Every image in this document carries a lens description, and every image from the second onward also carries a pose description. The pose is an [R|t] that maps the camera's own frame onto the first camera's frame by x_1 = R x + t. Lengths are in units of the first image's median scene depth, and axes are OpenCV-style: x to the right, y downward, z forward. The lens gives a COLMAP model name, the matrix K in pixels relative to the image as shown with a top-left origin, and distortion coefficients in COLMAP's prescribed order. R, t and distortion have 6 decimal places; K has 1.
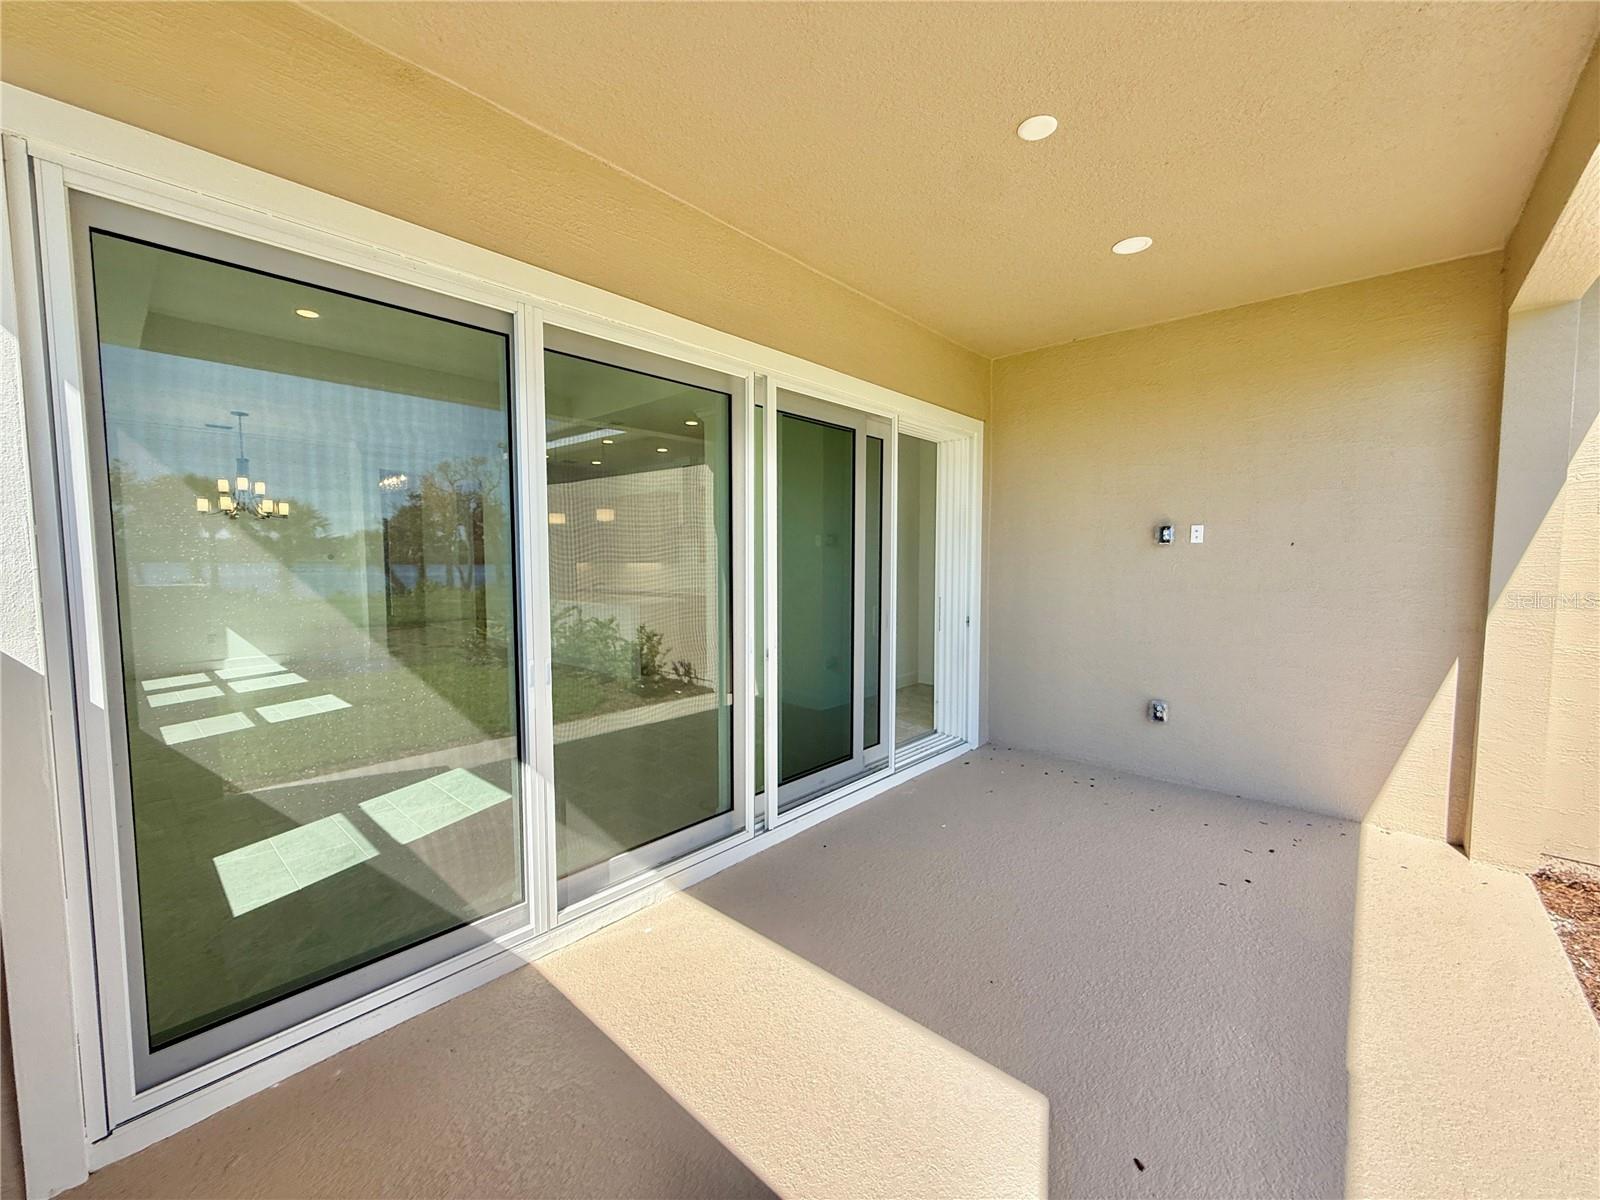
lens RADIAL K [[638.7, 0, 805.9], [0, 638.7, 587.2], [0, 0, 1]] dist [0.002176, -0.000702]
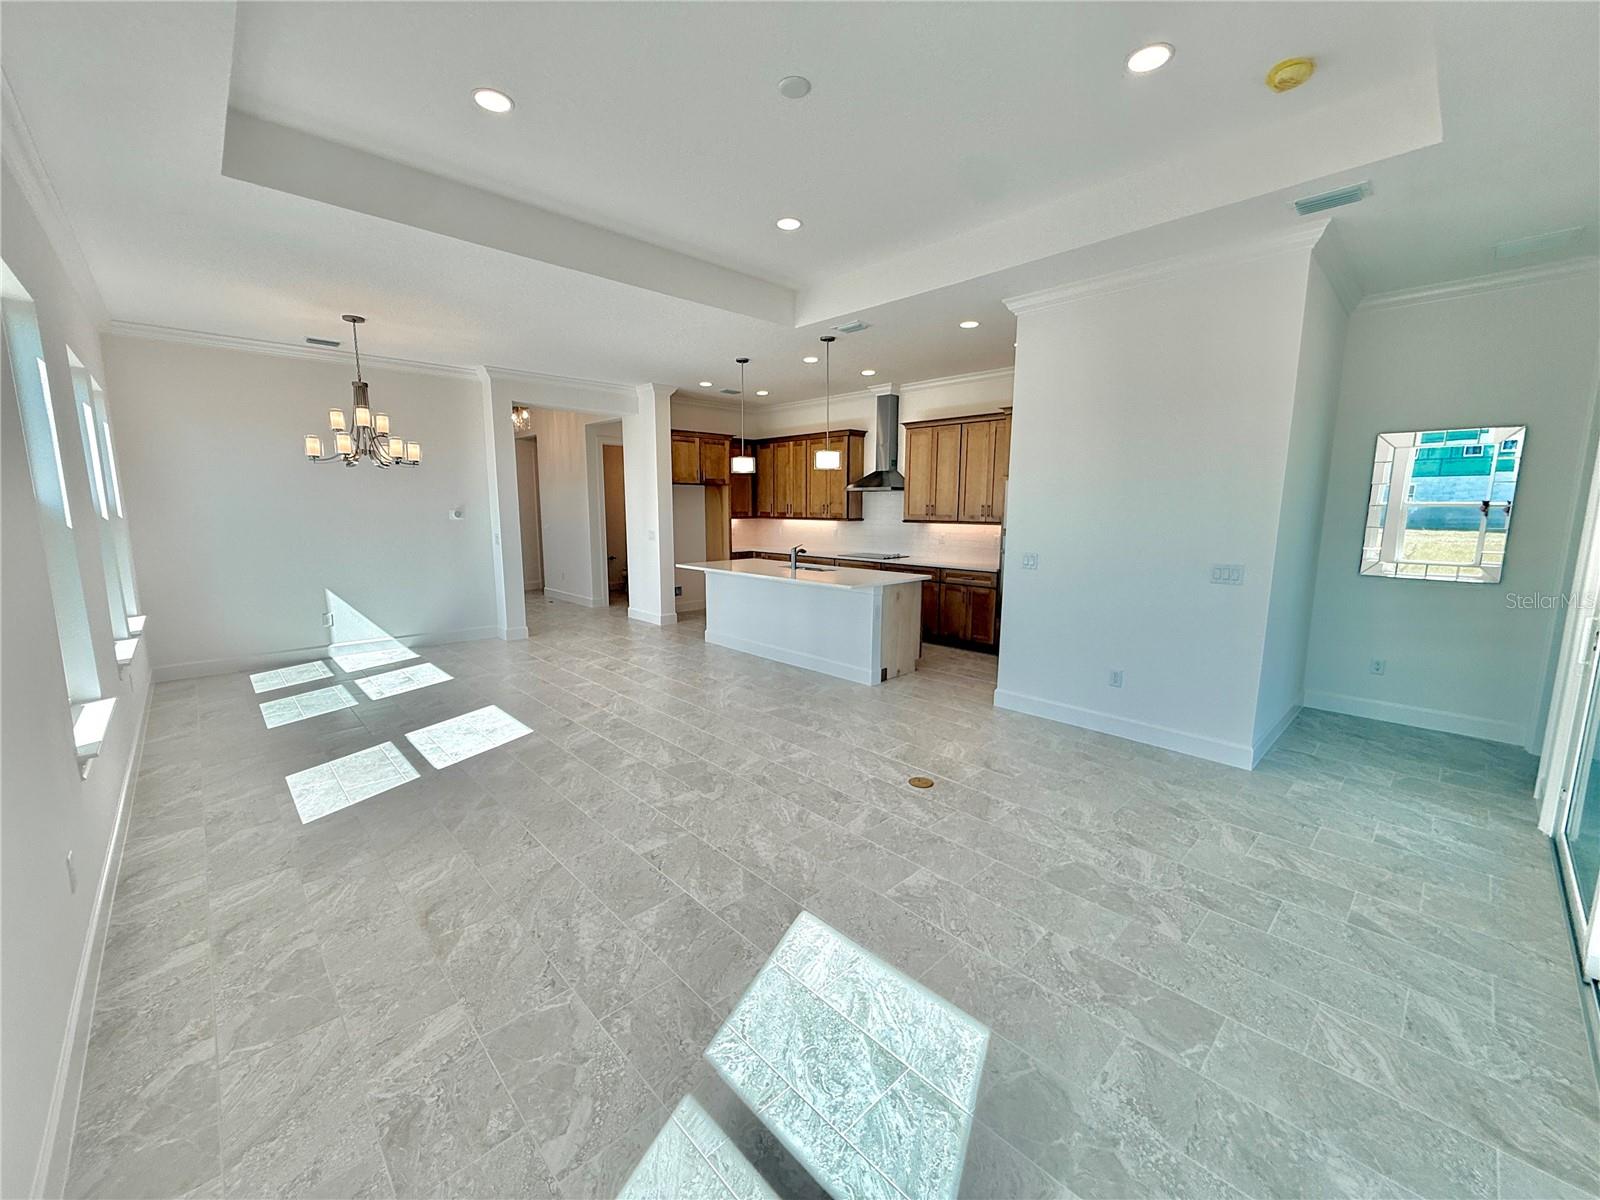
lens RADIAL K [[638.7, 0, 750.5], [0, 638.7, 586.4], [0, 0, 1]] dist [0.002176, -0.000702]
pose [[0.995016, 0.015708, -0.098475, -0.352033], [-0.007208, 0.996262, 0.086084, -0.033202], [0.099459, -0.084946, 0.991409, 0.289544]]
